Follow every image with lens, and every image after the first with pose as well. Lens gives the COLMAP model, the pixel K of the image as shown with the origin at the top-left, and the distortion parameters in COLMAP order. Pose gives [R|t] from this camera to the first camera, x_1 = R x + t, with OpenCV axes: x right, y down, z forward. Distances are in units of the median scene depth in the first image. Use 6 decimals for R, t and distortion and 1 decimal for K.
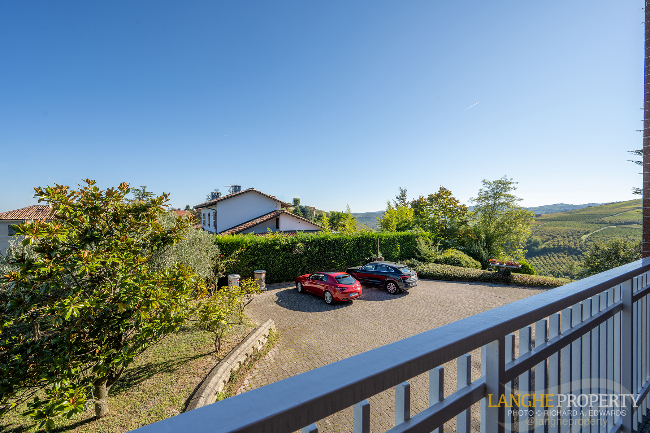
lens RADIAL K [[255.6, 0, 328.7], [0, 255.6, 216.6], [0, 0, 1]] dist [0.001159, 0.000303]
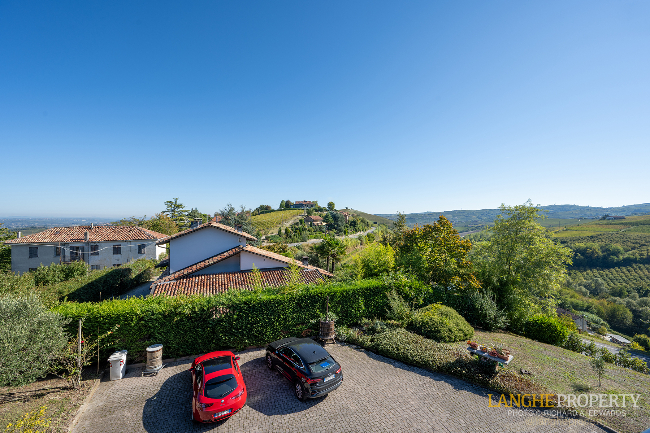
lens RADIAL K [[255.6, 0, 326.4], [0, 255.6, 218.0], [0, 0, 1]] dist [0.001159, 0.000303]
pose [[0.985676, 0.003019, -0.168621, 0.227863], [-0.002841, 0.999995, 0.001296, -0.113628], [0.168624, -0.000798, 0.985680, 0.143734]]
